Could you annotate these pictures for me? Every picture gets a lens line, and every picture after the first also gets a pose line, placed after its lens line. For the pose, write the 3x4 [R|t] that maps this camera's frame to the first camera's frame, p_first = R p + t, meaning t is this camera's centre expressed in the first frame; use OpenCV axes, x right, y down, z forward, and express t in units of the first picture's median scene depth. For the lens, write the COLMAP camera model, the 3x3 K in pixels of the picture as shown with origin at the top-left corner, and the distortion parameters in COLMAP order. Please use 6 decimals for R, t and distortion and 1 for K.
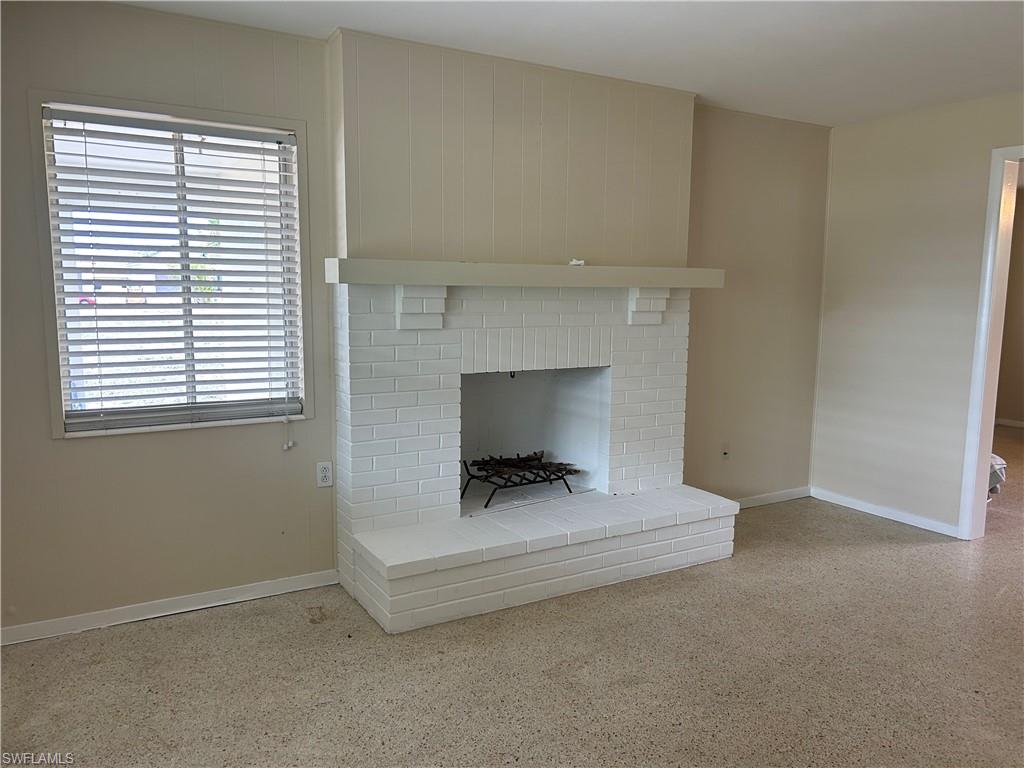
lens RADIAL K [[769.2, 0, 516.9], [0, 769.2, 384.8], [0, 0, 1]] dist [0.060064, -0.079594]
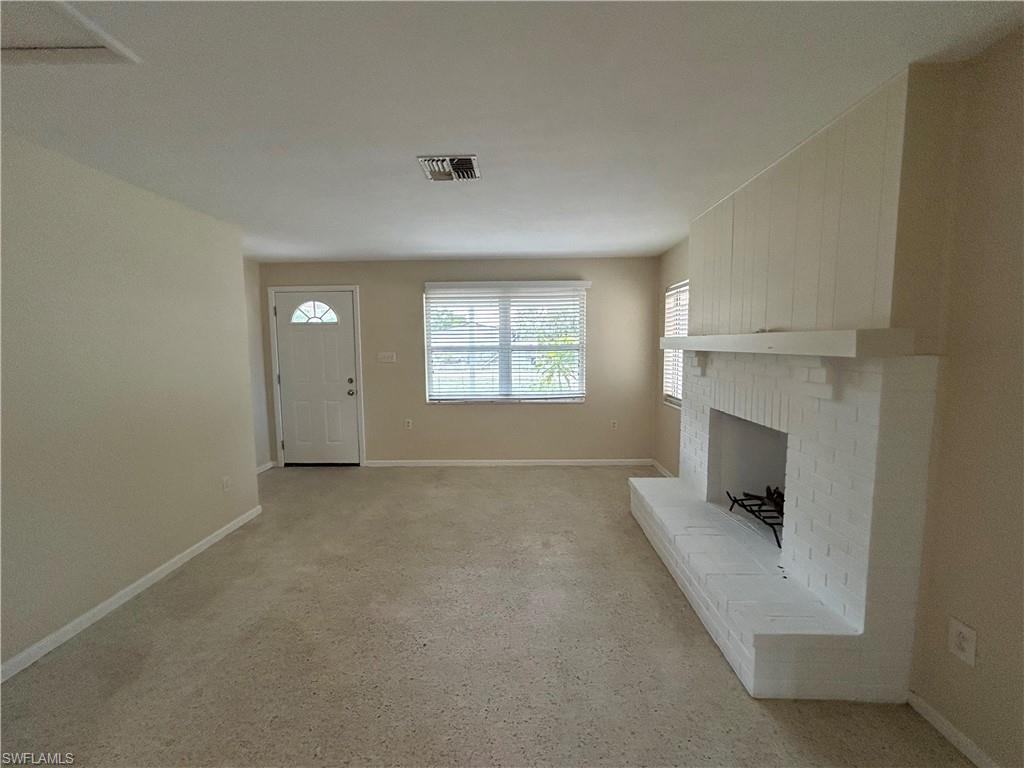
lens RADIAL K [[417.9, 0, 510.5], [0, 417.9, 381.6], [0, 0, 1]] dist [0.000673, 0.000344]
pose [[-0.521416, 0.075362, -0.849968, 0.851358], [-0.107686, 0.982317, 0.153157, -0.151365], [0.846480, 0.171388, -0.504080, 1.092971]]
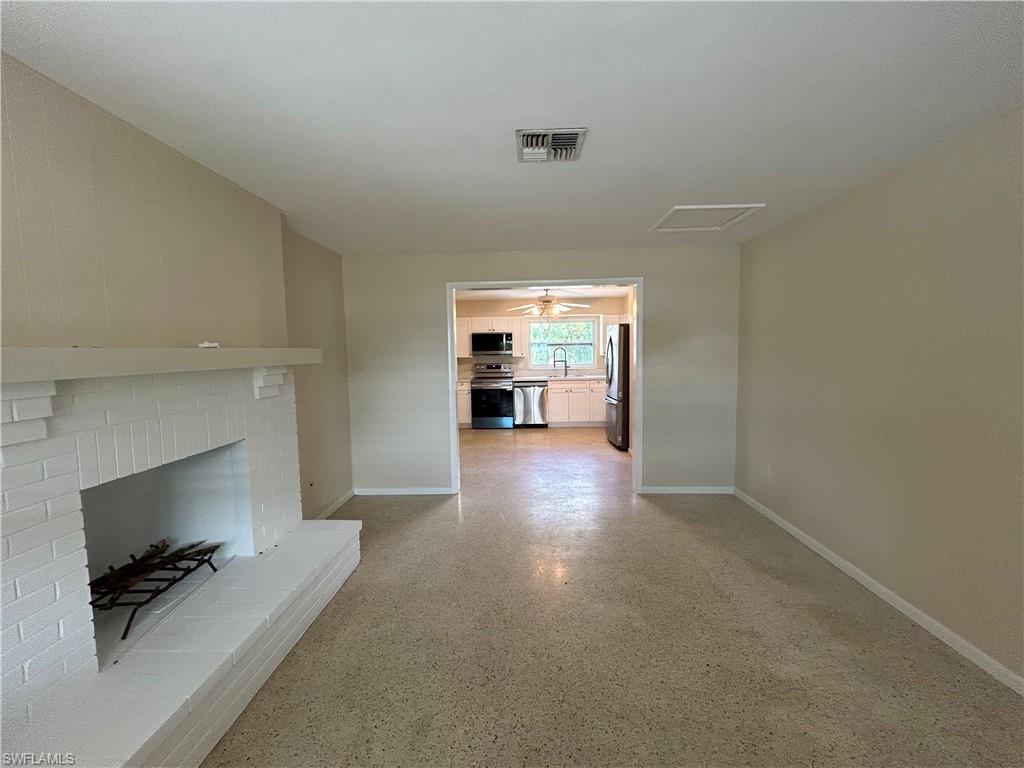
lens RADIAL K [[418.3, 0, 510.3], [0, 418.3, 379.3], [0, 0, 1]] dist [0.002005, 0.000166]
pose [[0.536339, -0.081313, 0.840076, -0.189956], [0.132078, 0.991171, 0.011613, -0.074281], [-0.833604, 0.104727, 0.542344, 0.410409]]
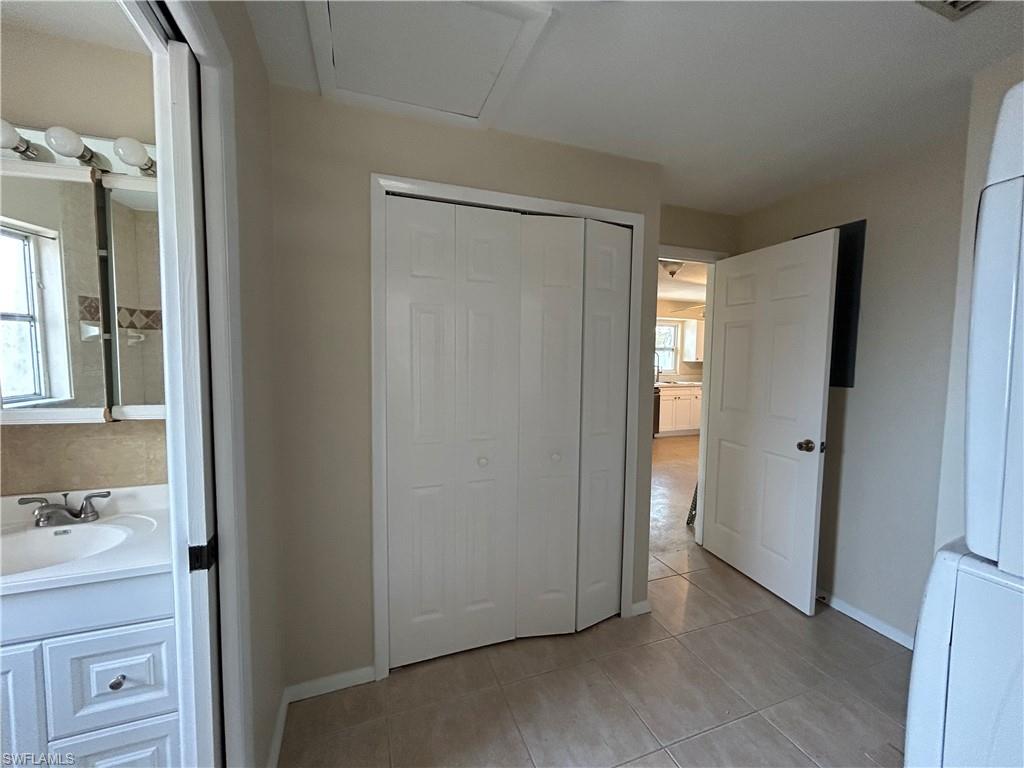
lens RADIAL K [[417.9, 0, 510.5], [0, 417.9, 381.6], [0, 0, 1]] dist [0.000673, 0.000344]
pose [[0.178015, -0.072263, 0.981371, -0.363837], [0.117990, 0.991672, 0.051619, -0.227636], [-0.976928, 0.106603, 0.185059, 1.714827]]
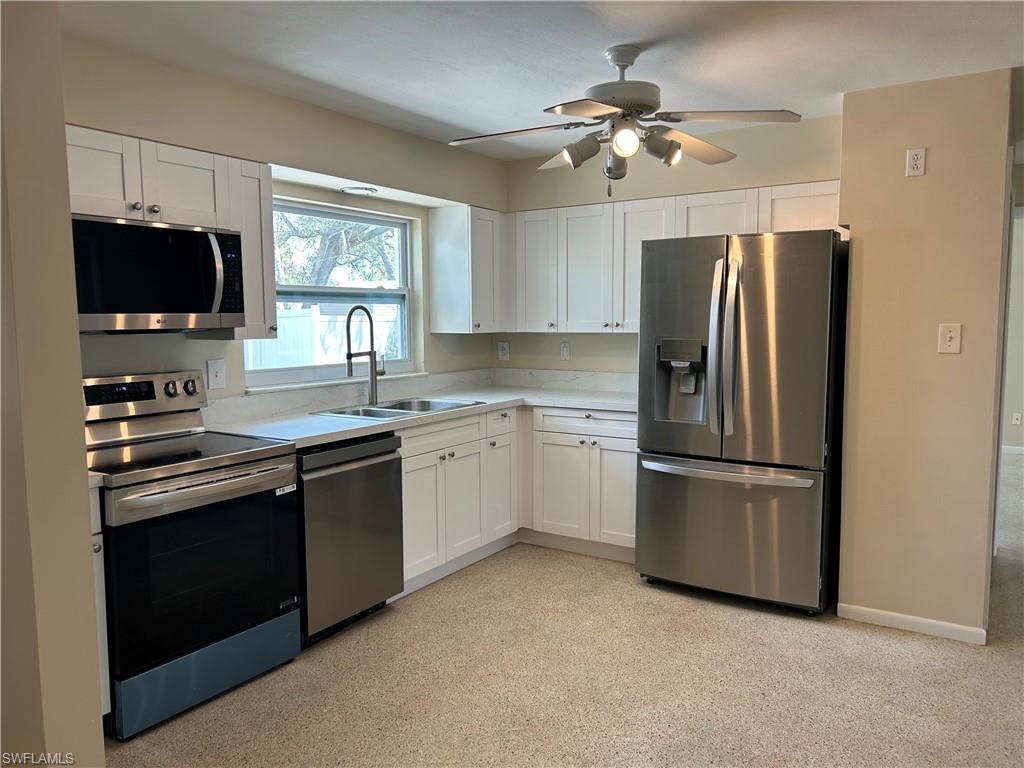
lens RADIAL K [[769.2, 0, 516.9], [0, 769.2, 384.8], [0, 0, 1]] dist [0.060064, -0.079594]
pose [[-0.450459, -0.091501, 0.888096, 0.708215], [0.114947, 0.980511, 0.159326, -0.220394], [-0.885366, 0.173854, -0.431162, 1.687217]]
